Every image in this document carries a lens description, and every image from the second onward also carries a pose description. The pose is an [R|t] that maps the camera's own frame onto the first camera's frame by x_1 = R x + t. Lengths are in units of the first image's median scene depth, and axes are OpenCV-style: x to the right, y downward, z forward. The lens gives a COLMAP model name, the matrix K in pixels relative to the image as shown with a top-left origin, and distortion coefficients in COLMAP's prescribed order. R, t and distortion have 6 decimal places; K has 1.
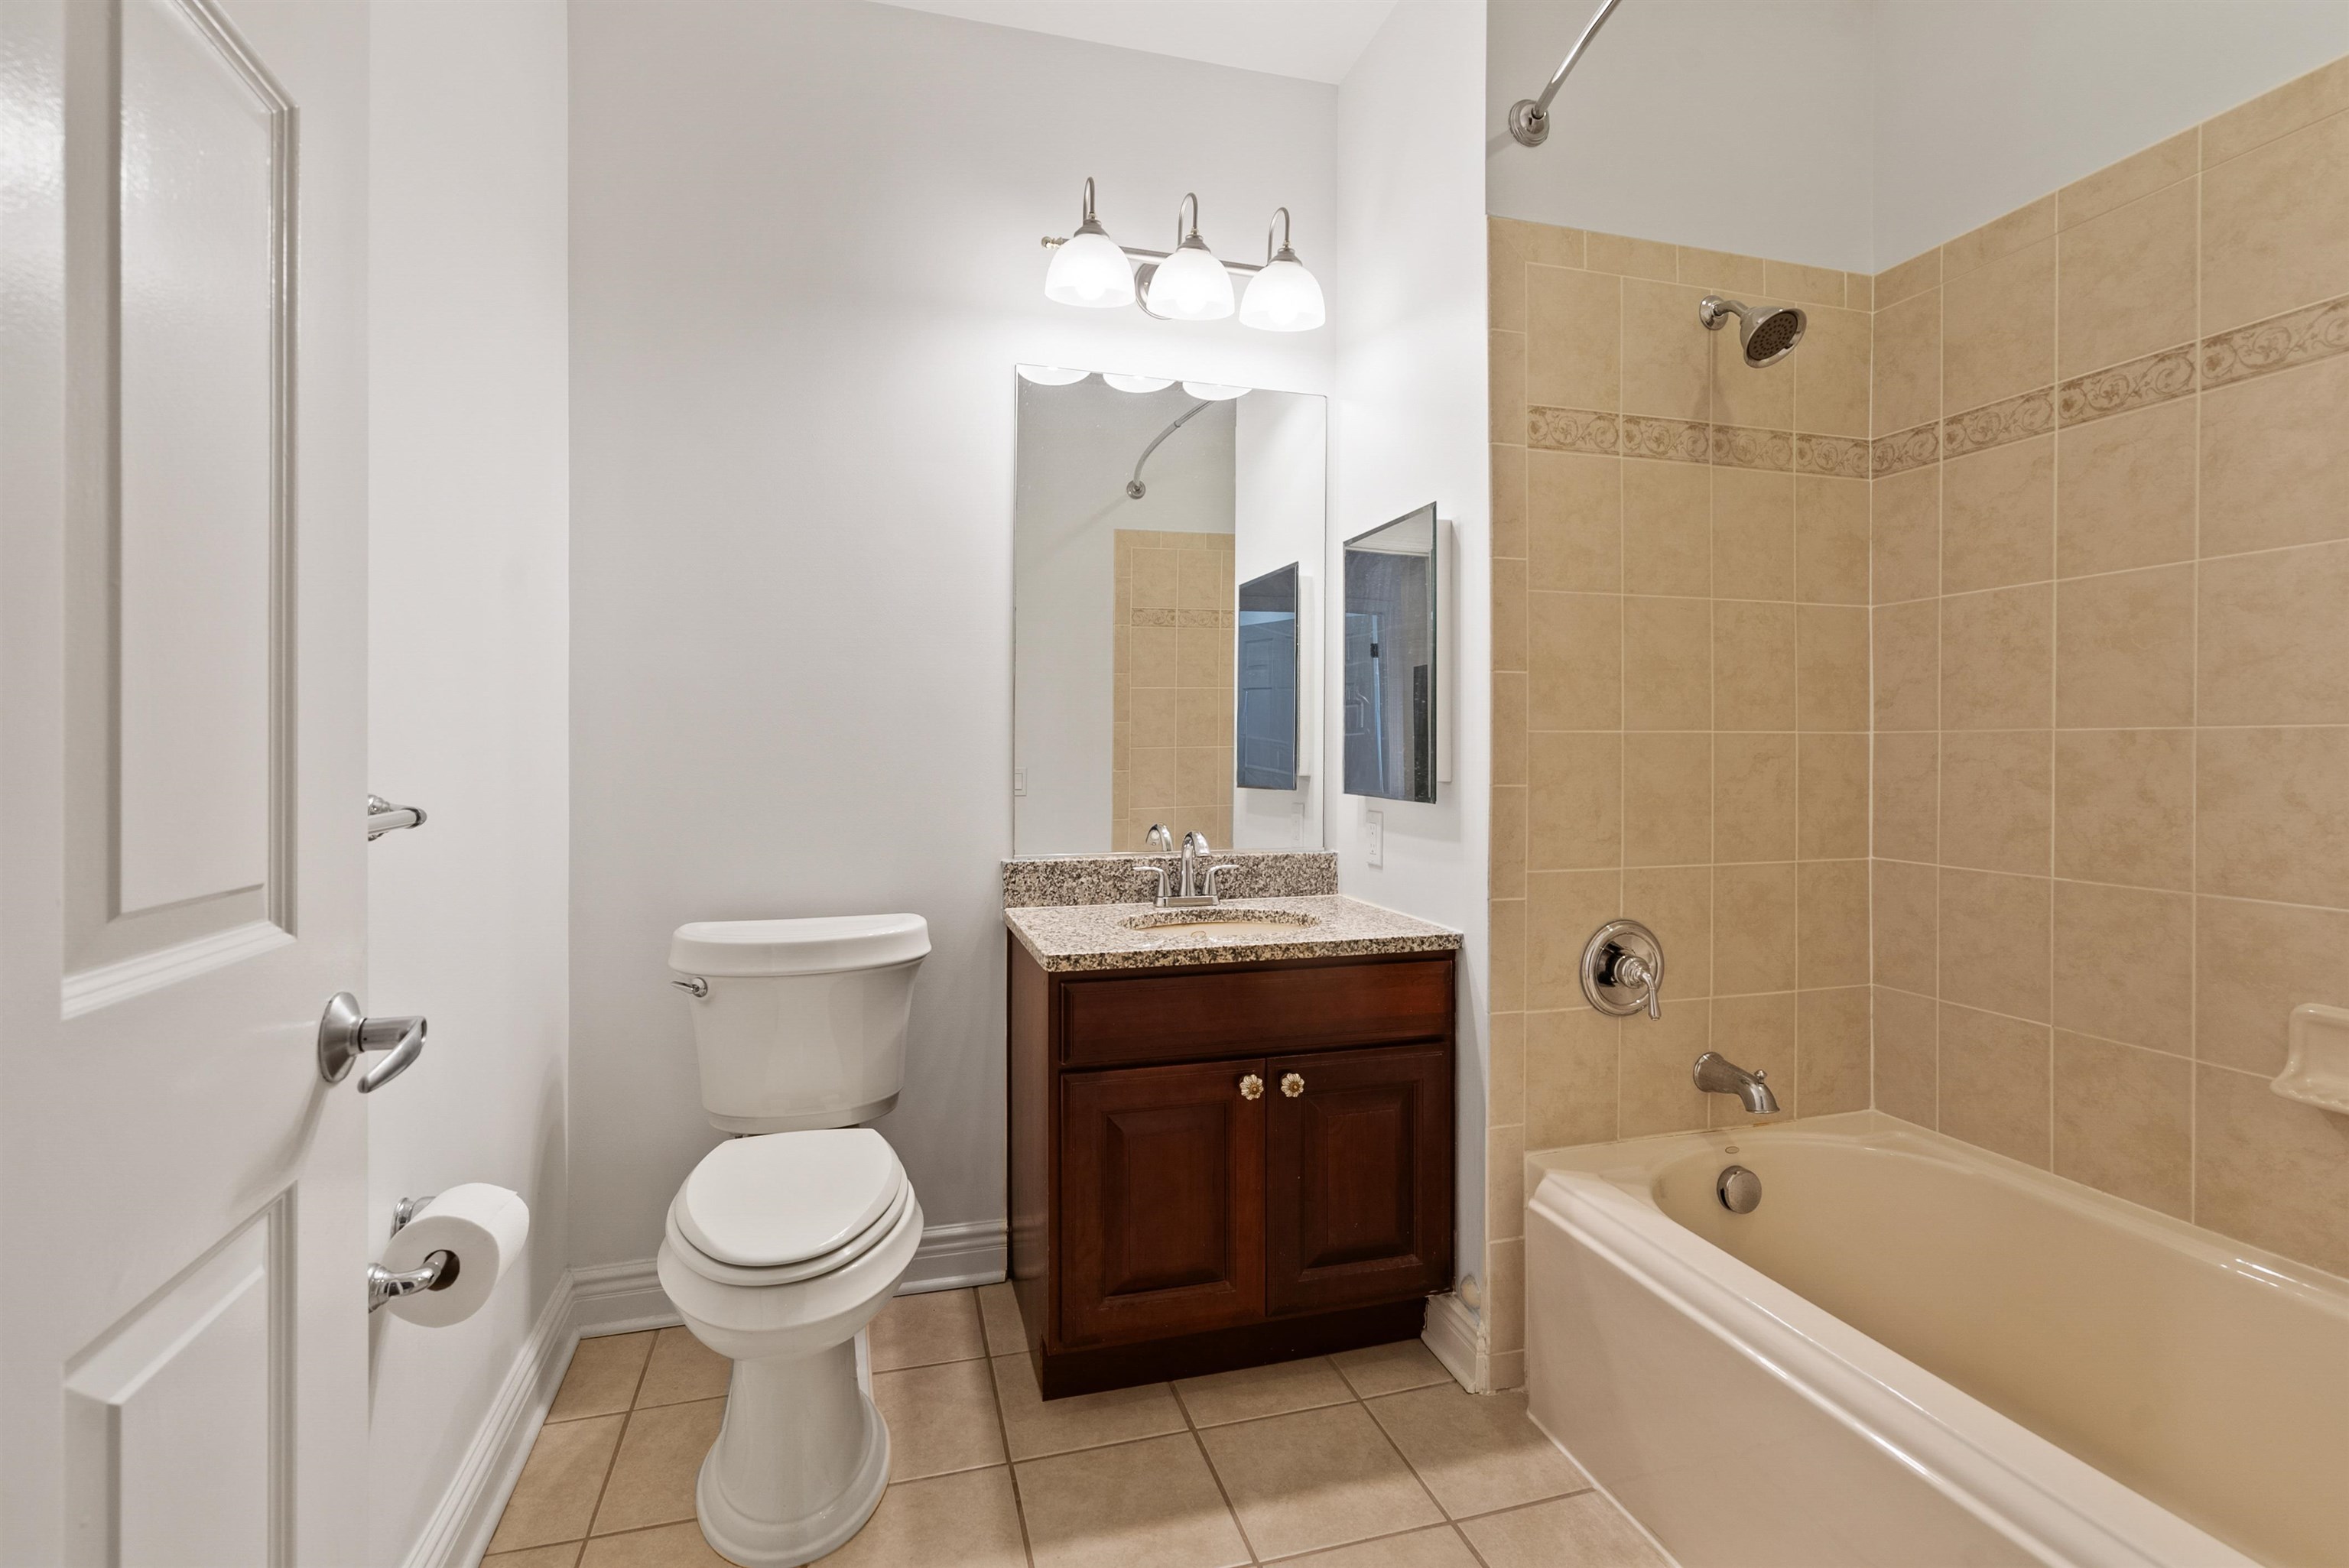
lens RADIAL K [[1088.6, 0, 1172.2], [0, 1088.6, 763.9], [0, 0, 1]] dist [-0.006309, 0.002757]
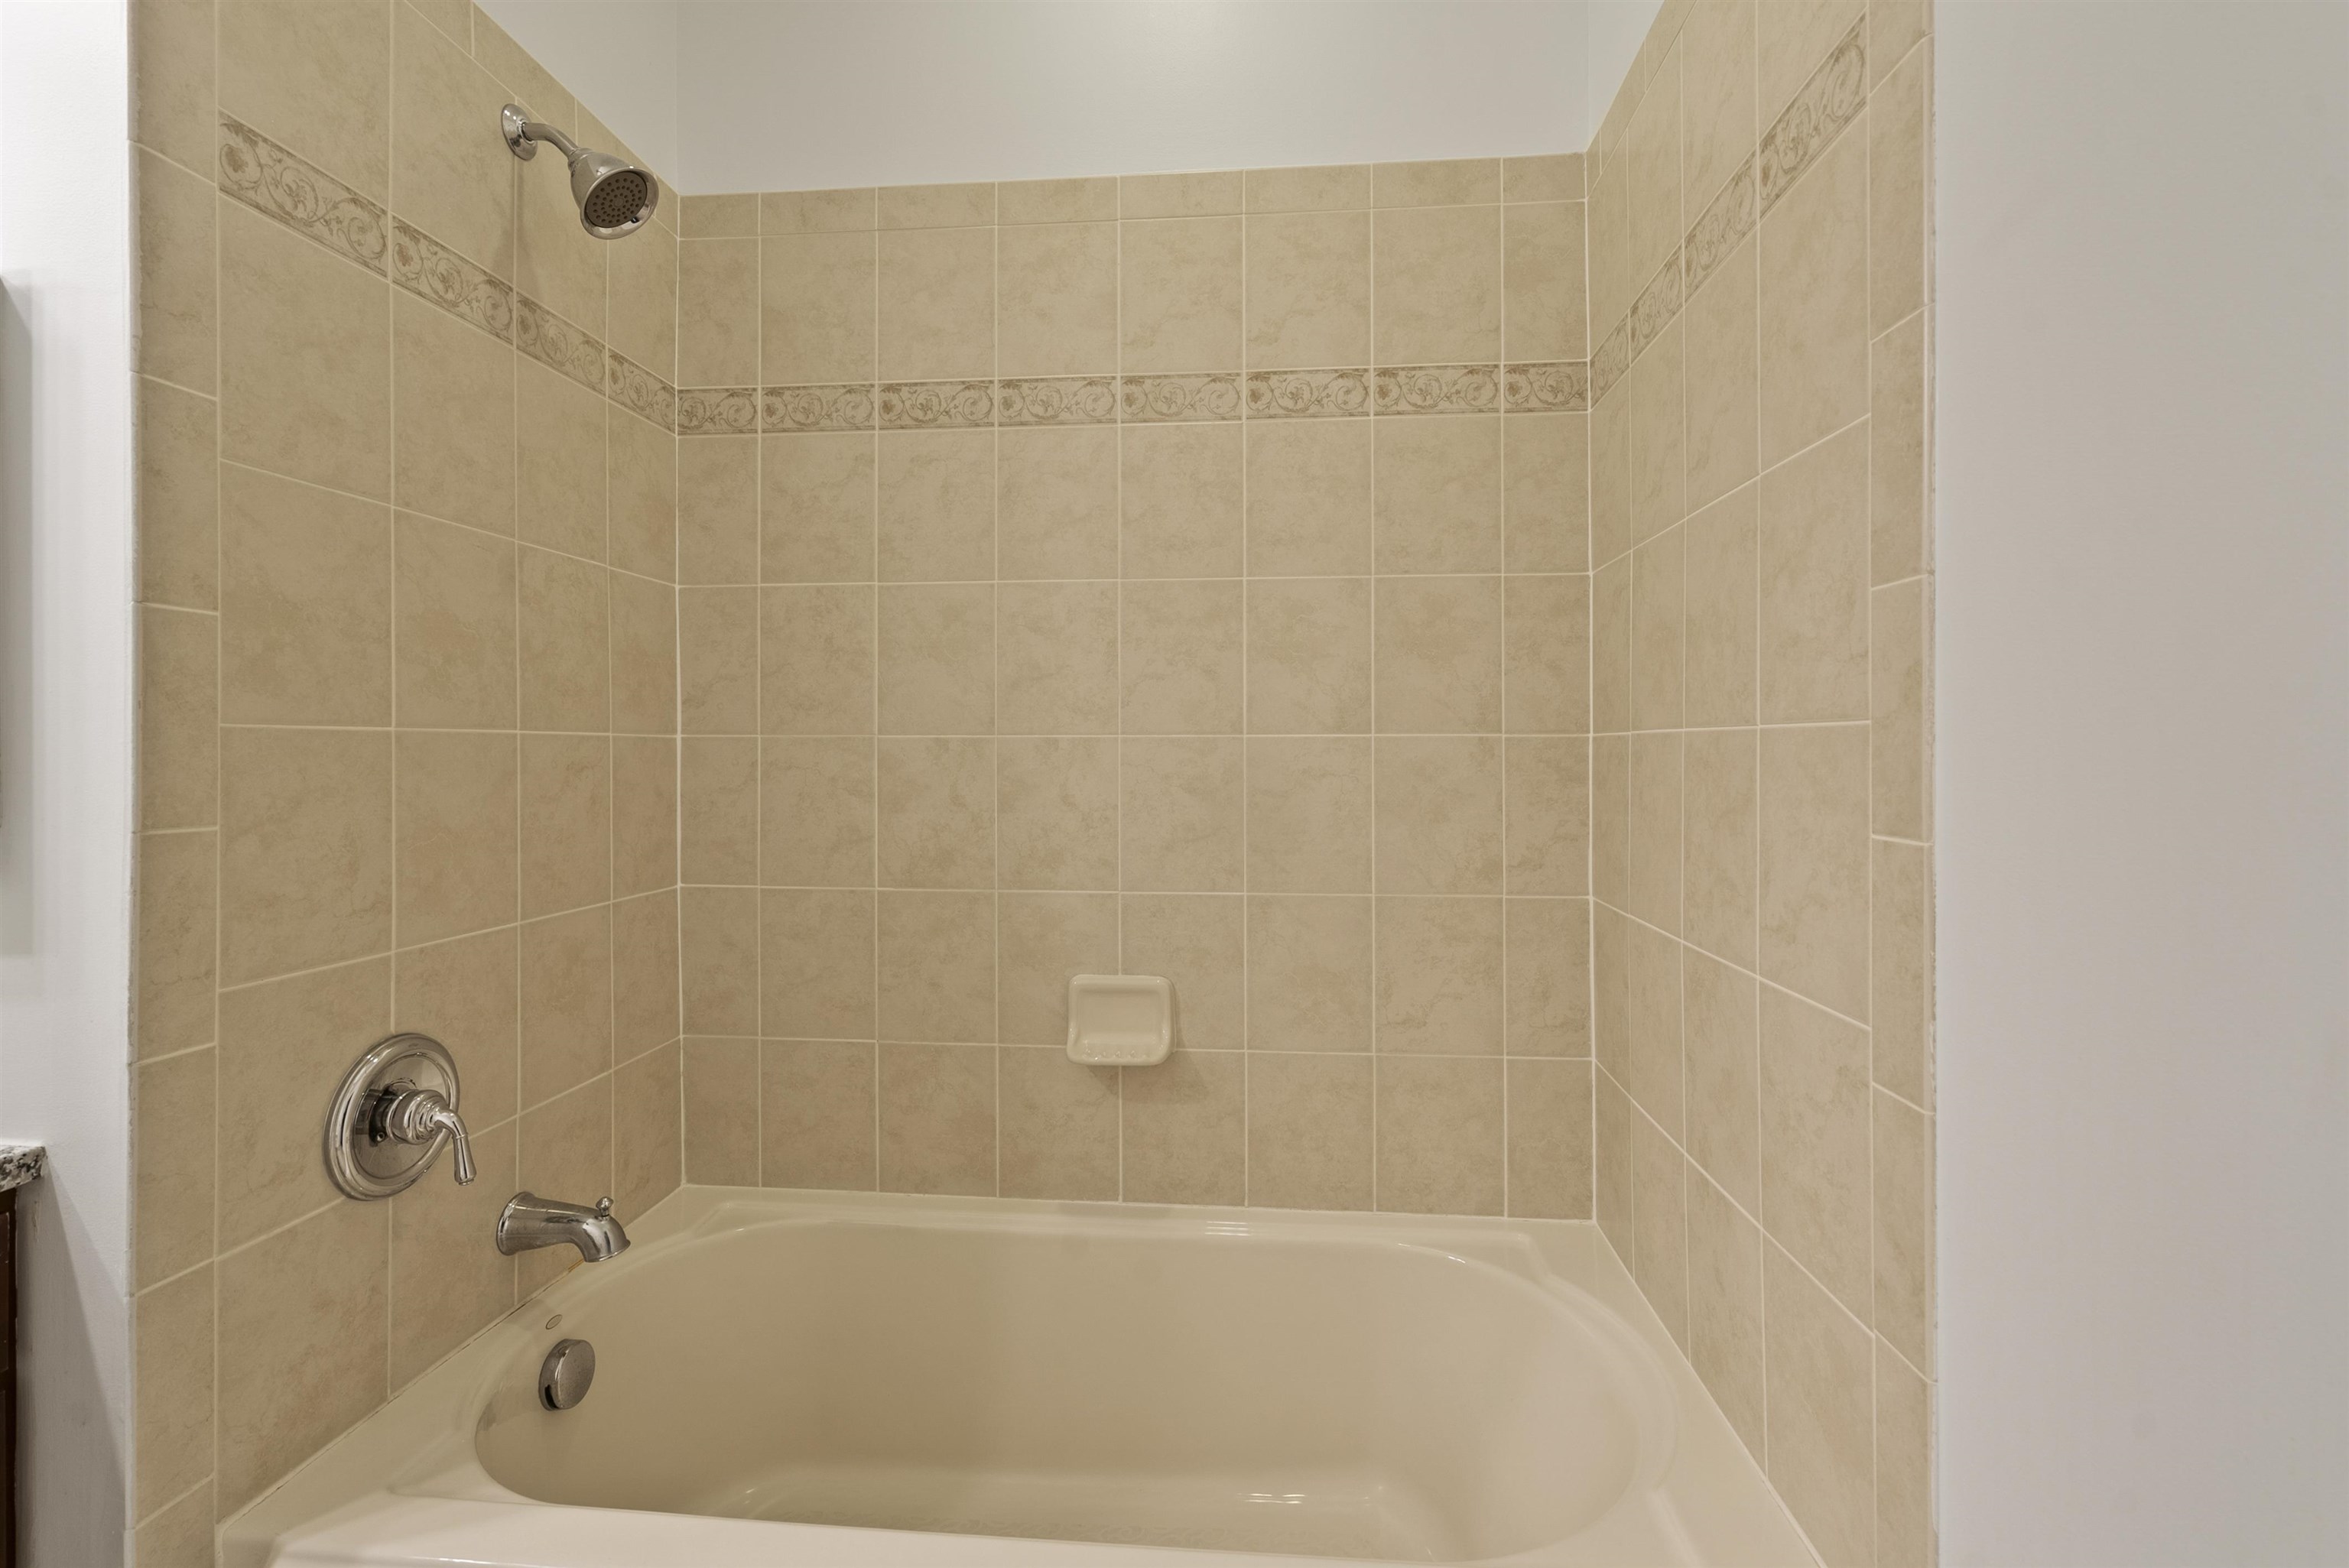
lens RADIAL K [[1088.6, 0, 1205.4], [0, 1088.6, 751.5], [0, 0, 1]] dist [-0.006309, 0.002757]
pose [[0.361132, 0.000785, 0.932514, 0.007881], [0.011542, 0.999919, -0.005312, -0.008848], [-0.932443, 0.012682, 0.361094, 0.359204]]
